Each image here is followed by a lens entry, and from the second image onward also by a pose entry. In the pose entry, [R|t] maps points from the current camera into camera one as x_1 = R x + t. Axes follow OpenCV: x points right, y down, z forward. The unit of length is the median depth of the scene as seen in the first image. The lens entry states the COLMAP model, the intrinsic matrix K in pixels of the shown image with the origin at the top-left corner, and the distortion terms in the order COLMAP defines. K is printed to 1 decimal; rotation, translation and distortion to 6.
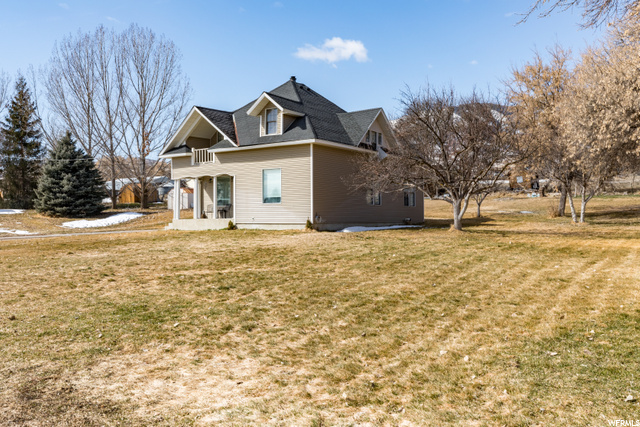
lens RADIAL K [[599.7, 0, 322.5], [0, 599.7, 218.1], [0, 0, 1]] dist [-0.004500, 0.000000]
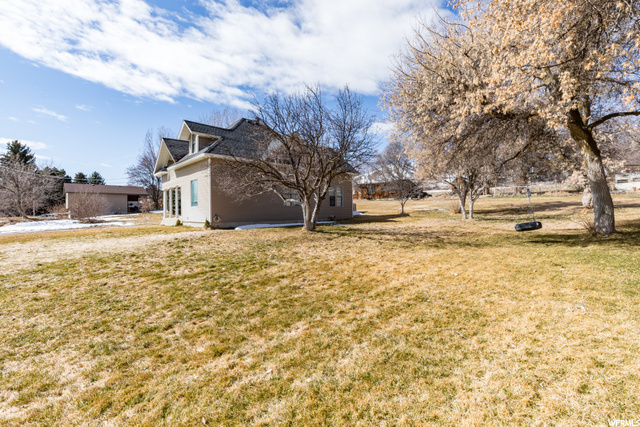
lens RADIAL K [[286.0, 0, 320.6], [0, 286.0, 212.8], [0, 0, 1]] dist [-0.001355, -0.000254]
pose [[0.977052, -0.007375, -0.212872, 0.323798], [0.008711, 0.999948, 0.005341, -0.012008], [0.212822, -0.007073, 0.977065, 0.464766]]
